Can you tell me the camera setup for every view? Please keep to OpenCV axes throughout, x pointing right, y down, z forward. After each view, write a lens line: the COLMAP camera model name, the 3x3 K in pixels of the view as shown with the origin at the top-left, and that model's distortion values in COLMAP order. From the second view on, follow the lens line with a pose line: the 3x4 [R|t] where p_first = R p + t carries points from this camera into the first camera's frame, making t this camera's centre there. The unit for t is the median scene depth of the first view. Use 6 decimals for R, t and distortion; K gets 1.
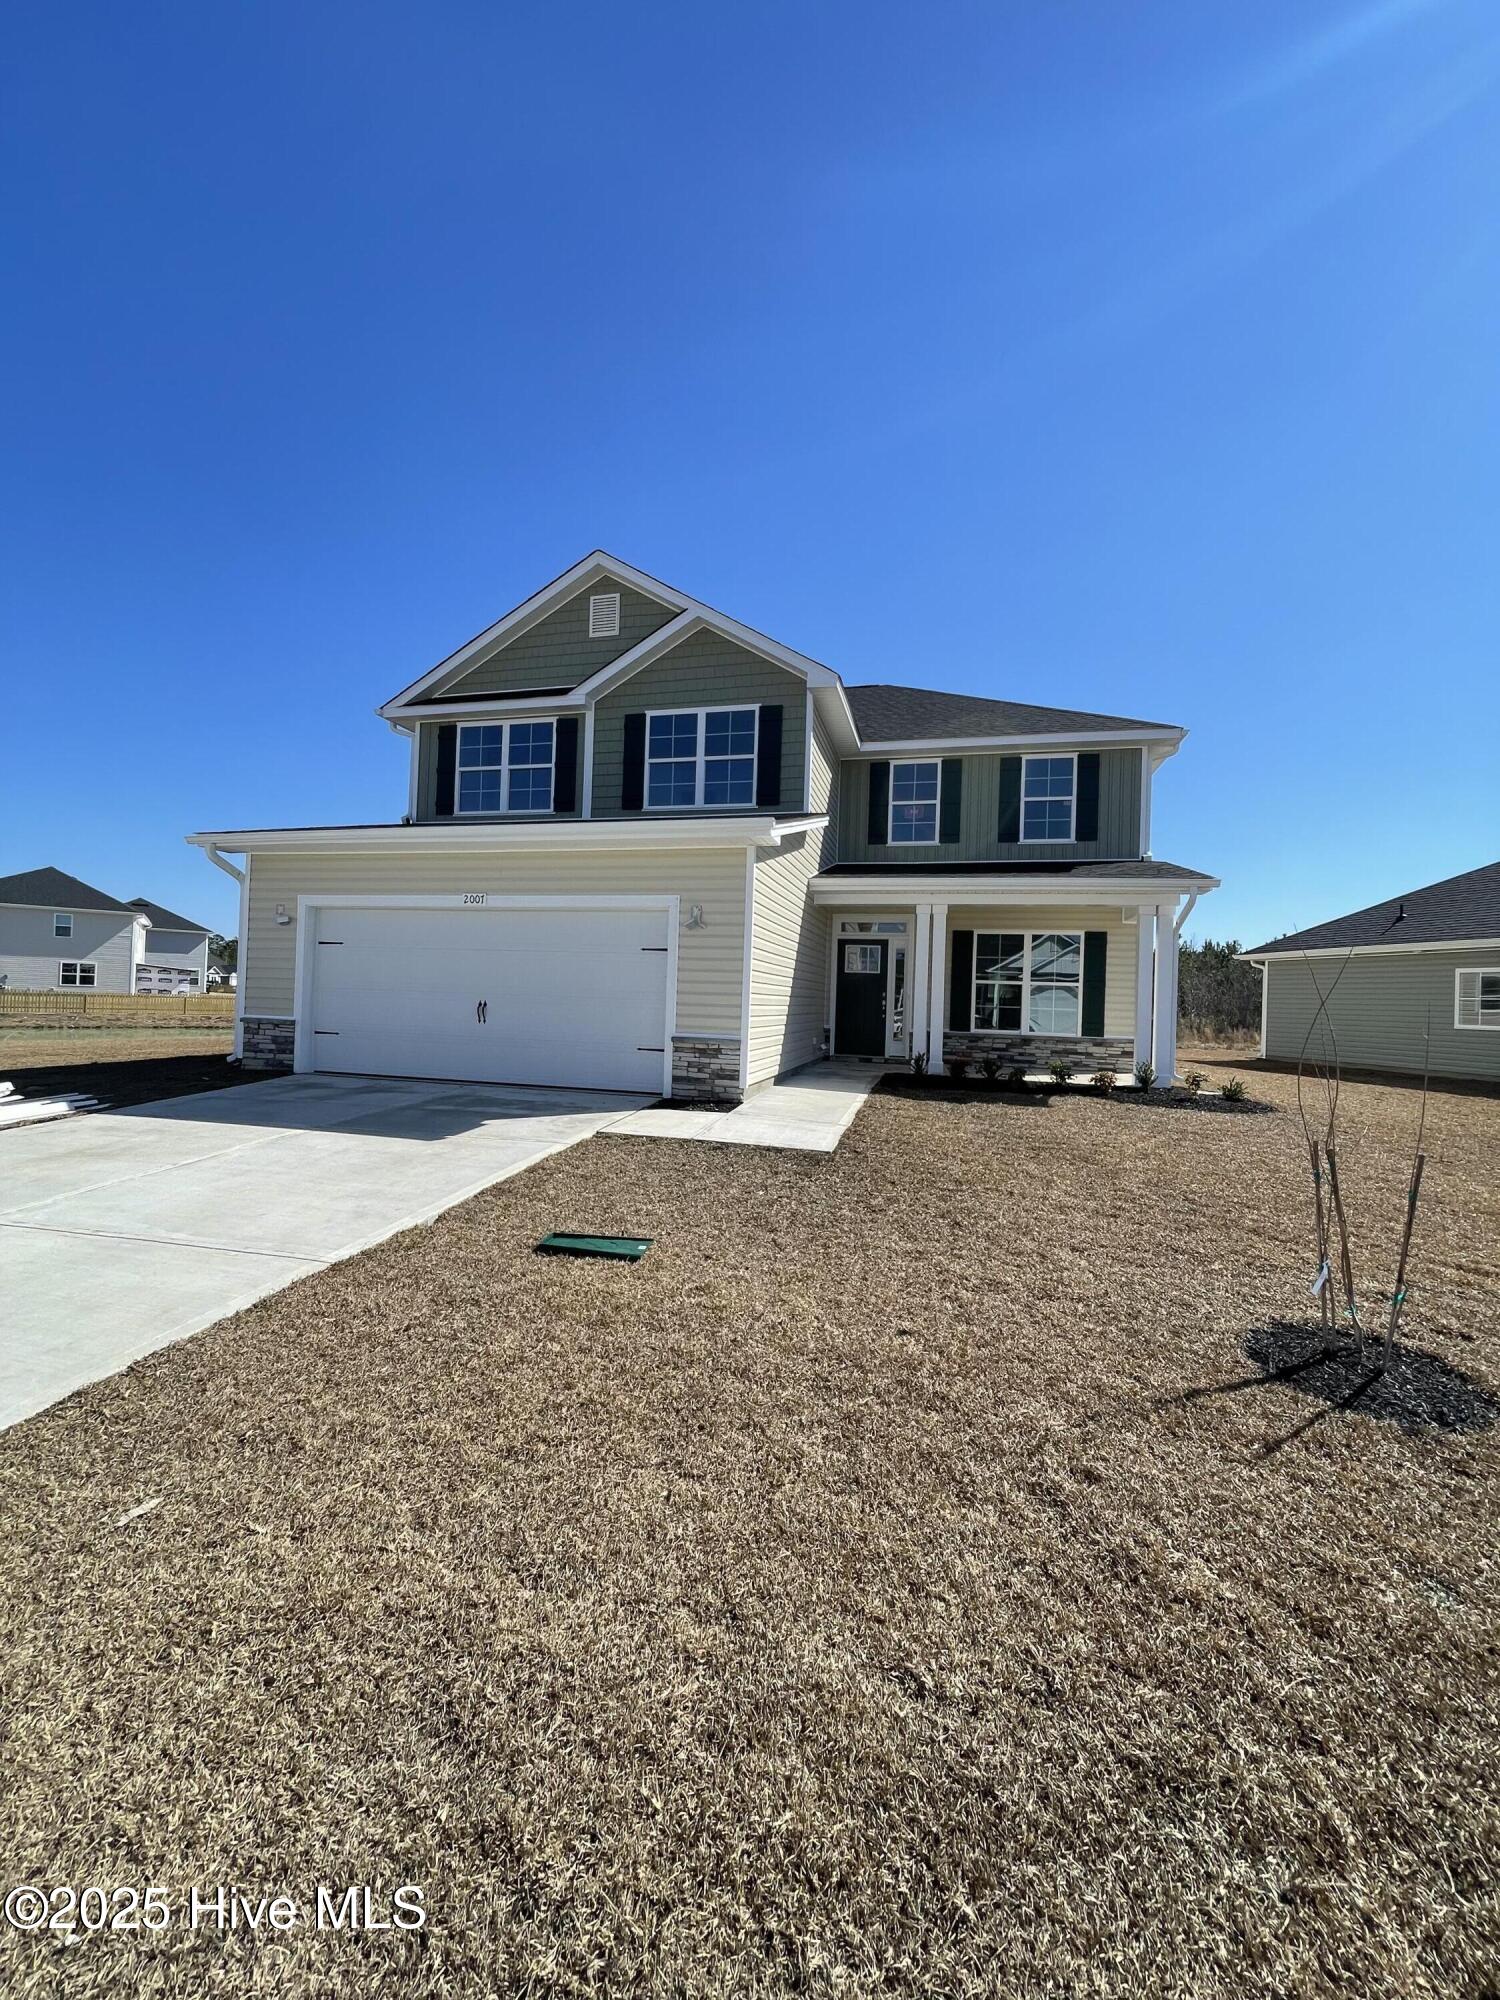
lens RADIAL K [[808.8, 0, 750.0], [0, 808.8, 1000.0], [0, 0, 1]] dist [0.011661, -0.000135]
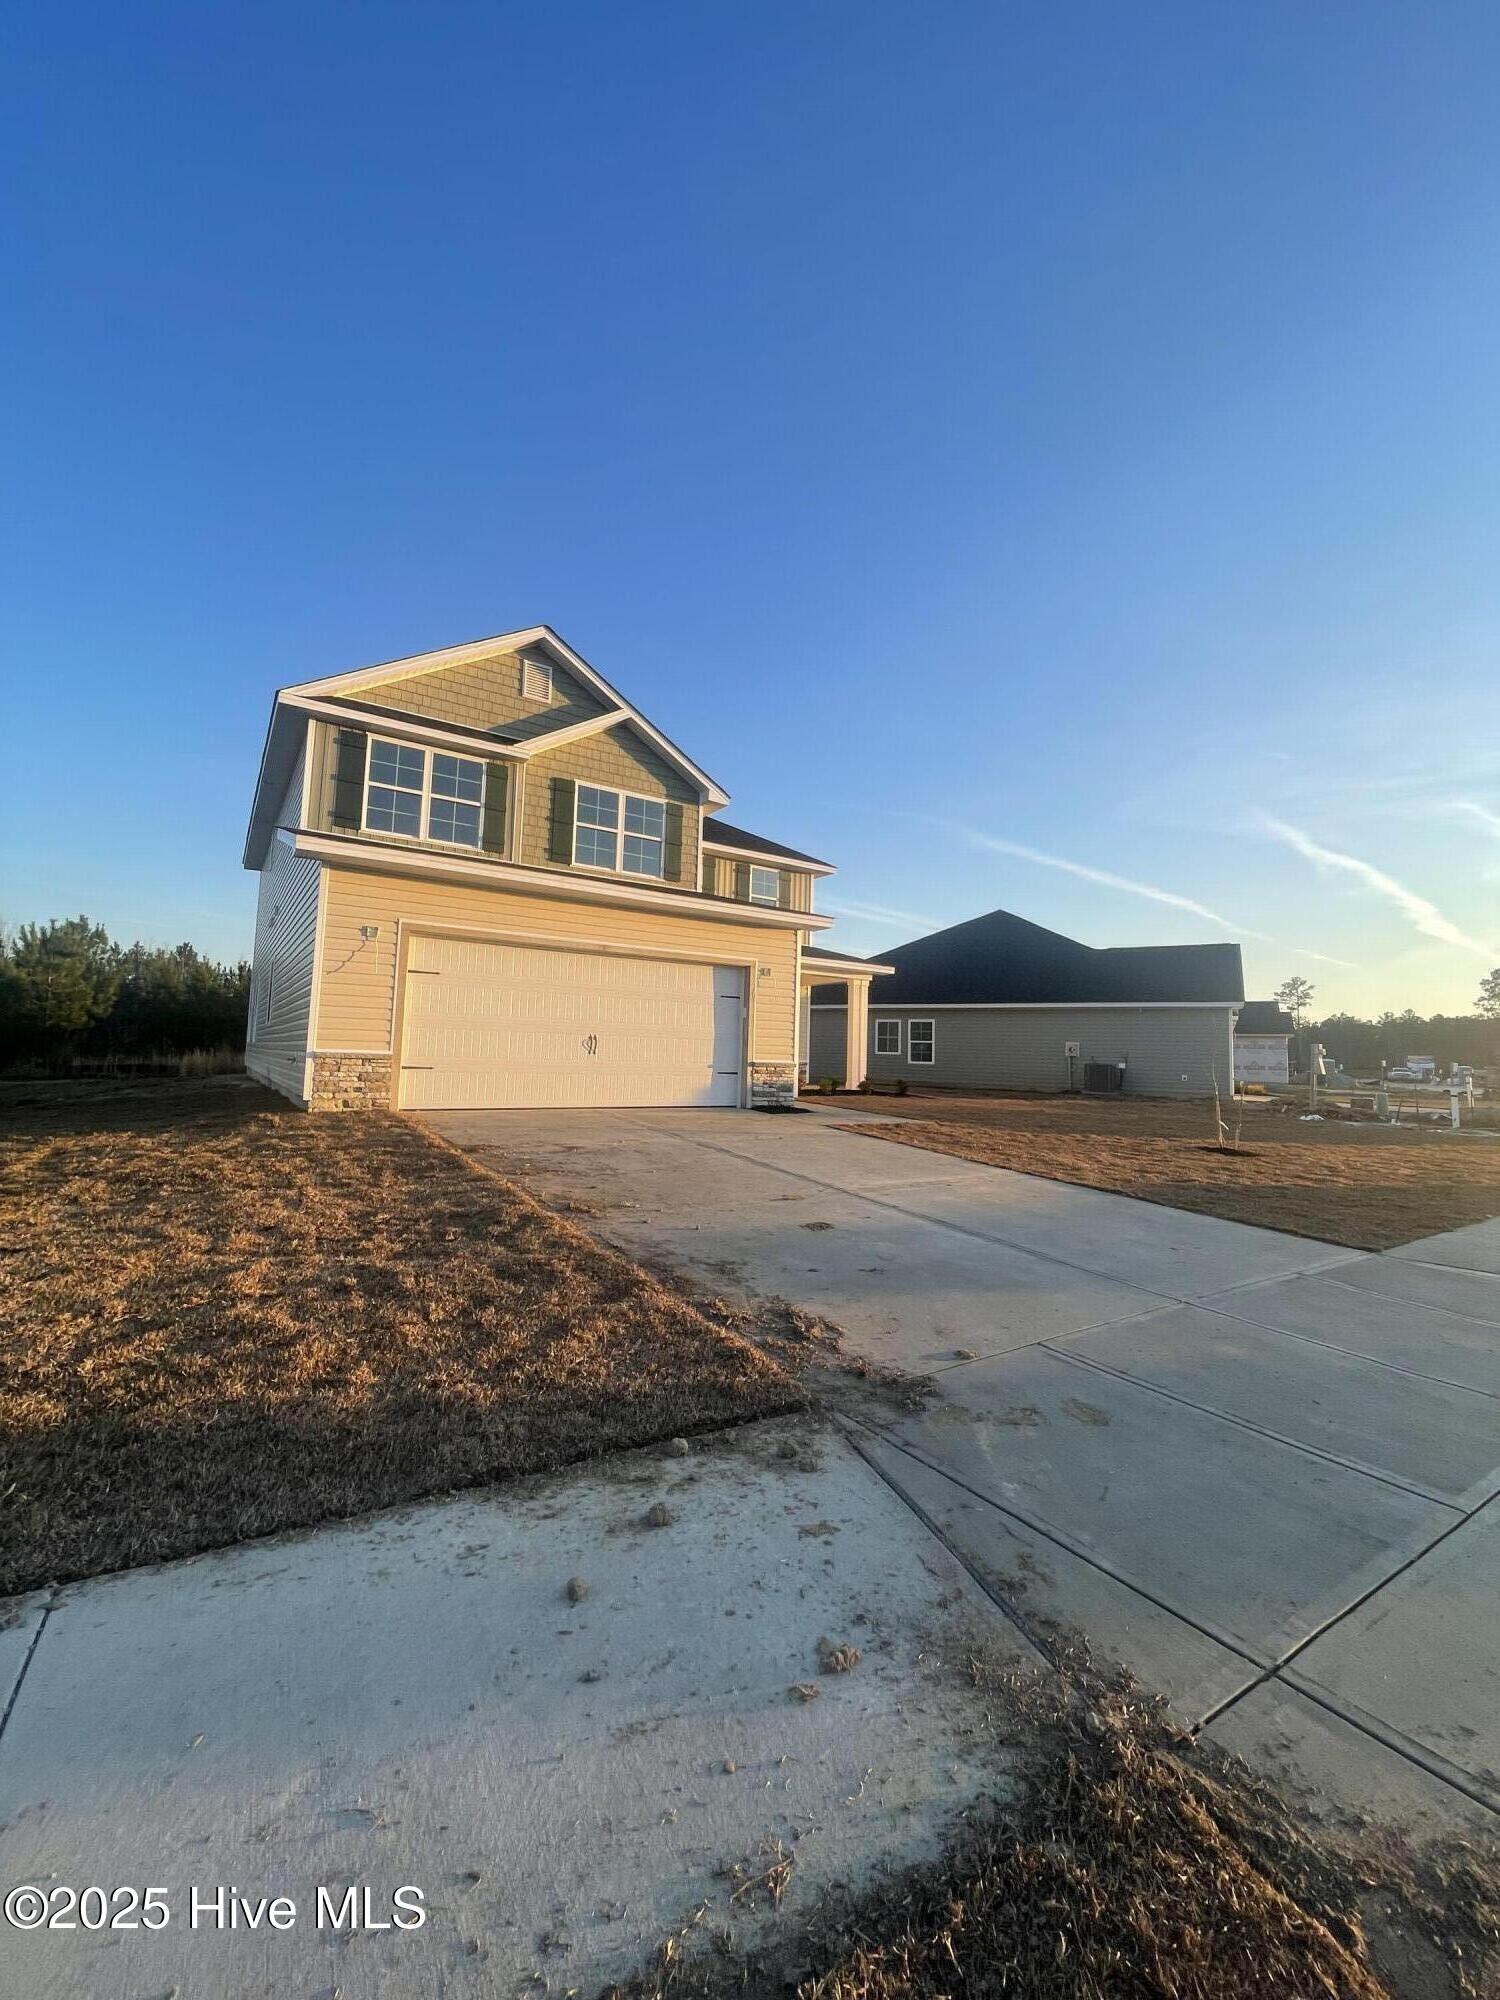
lens RADIAL K [[808.8, 0, 750.0], [0, 808.8, 1000.0], [0, 0, 1]] dist [0.011661, -0.000135]
pose [[0.657435, 0.039613, 0.752470, -0.821245], [-0.008394, 0.998940, -0.045255, 0.001580], [-0.753465, 0.023436, 0.657070, 0.079361]]
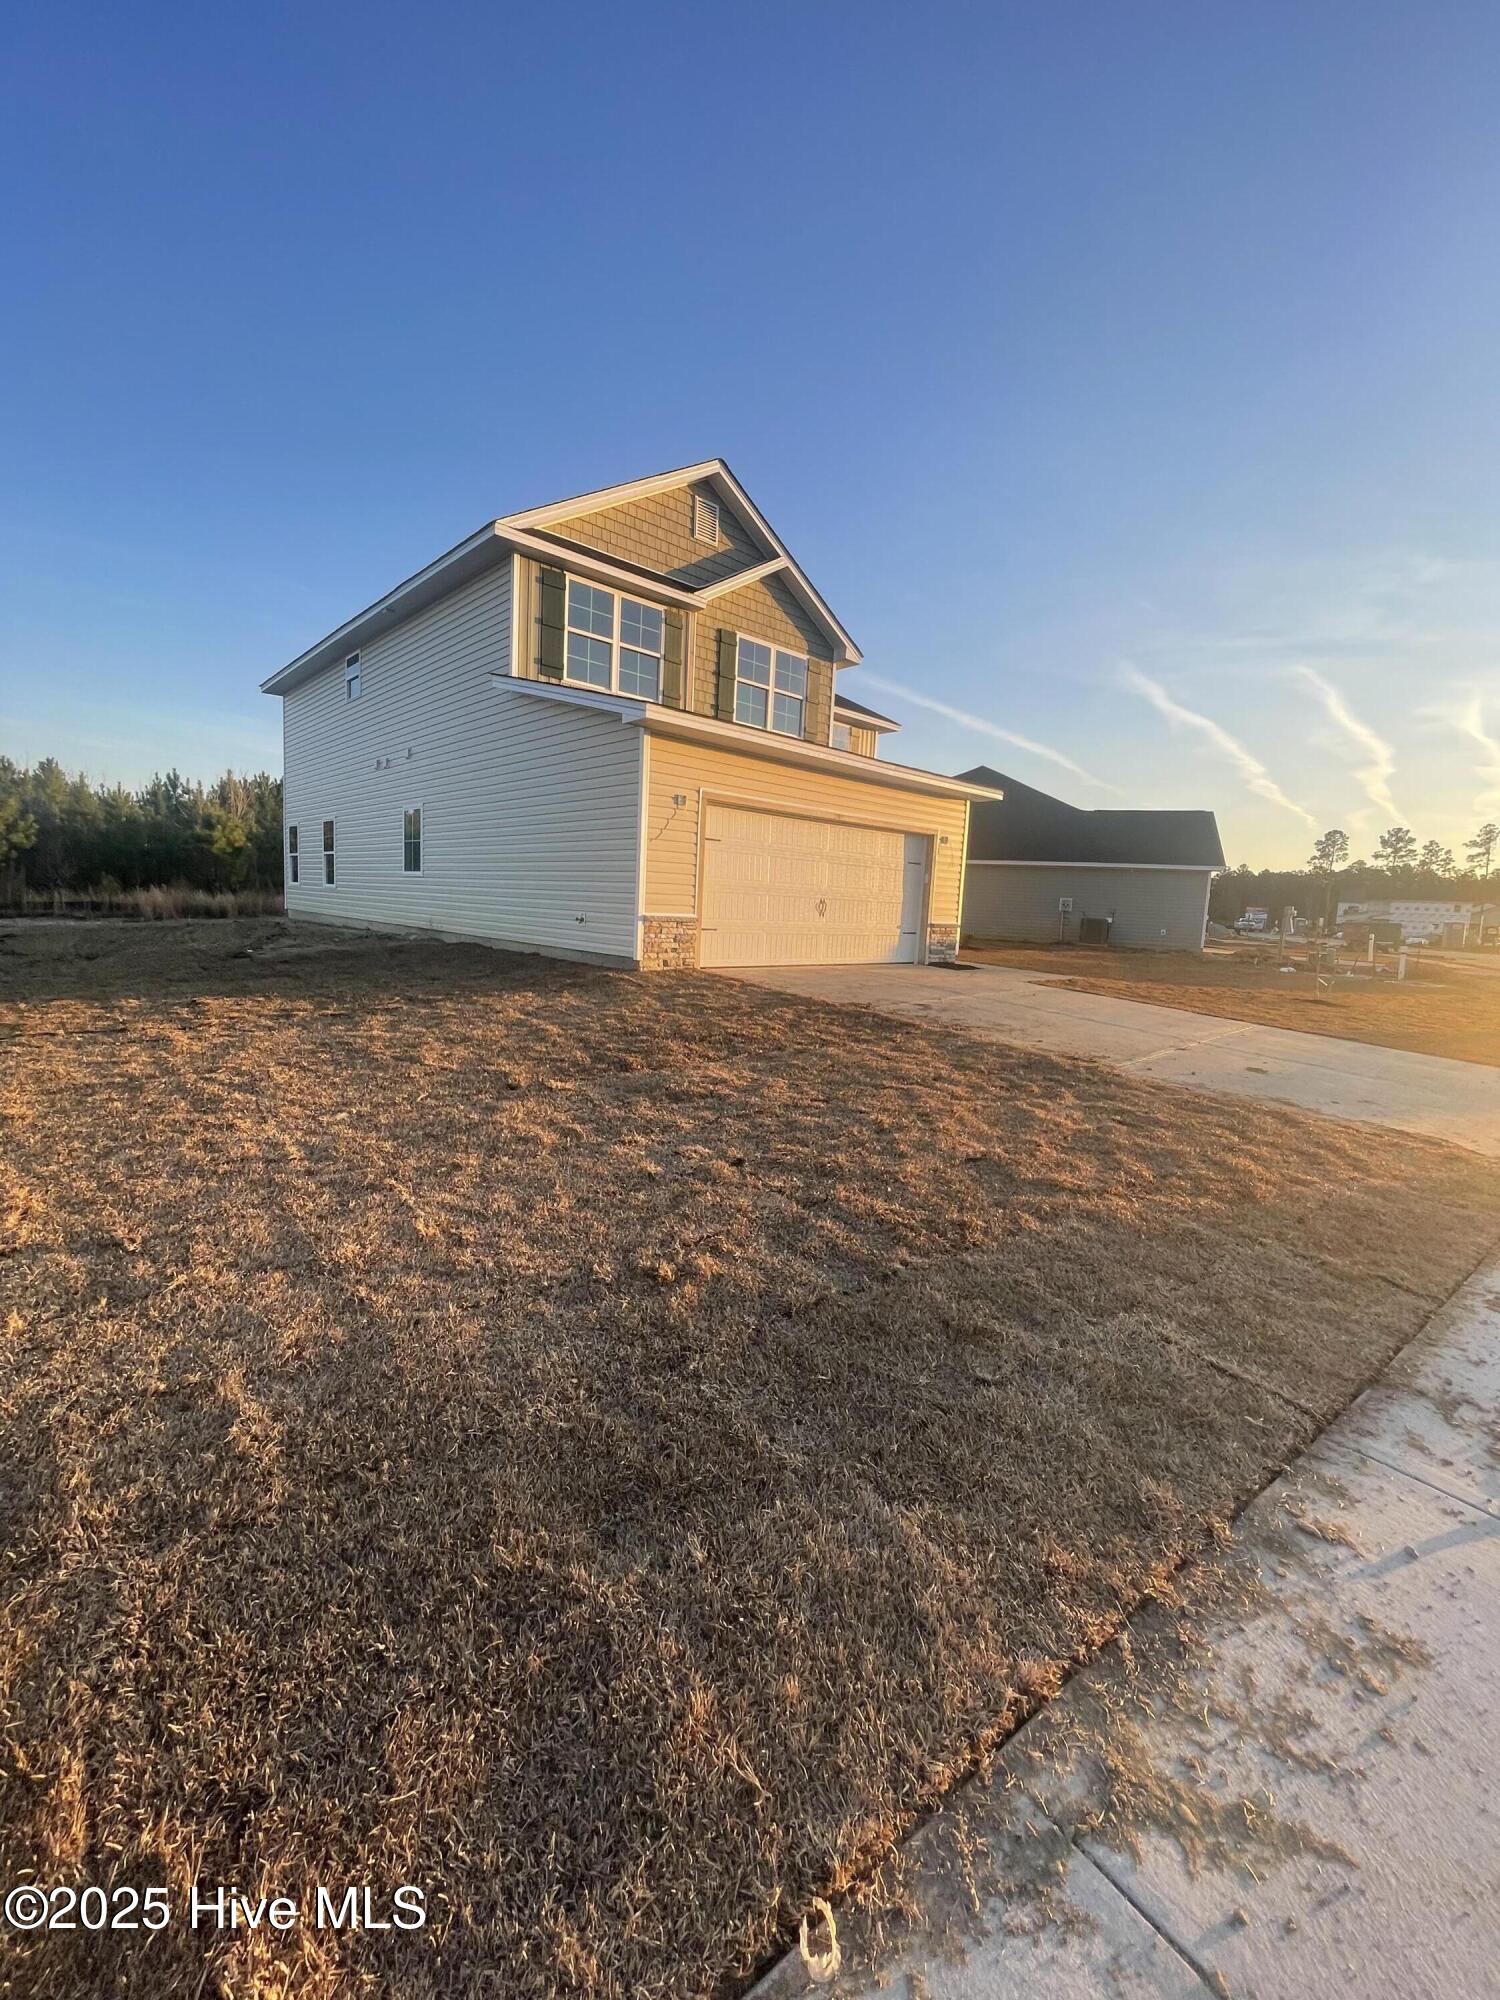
lens RADIAL K [[814.8, 0, 750.0], [0, 814.8, 1000.0], [0, 0, 1]] dist [-0.001204, -0.000137]
pose [[0.530427, -0.109598, 0.840616, -1.138931], [-0.030318, 0.988521, 0.148012, -0.020171], [-0.847188, -0.103995, 0.521016, 0.350767]]
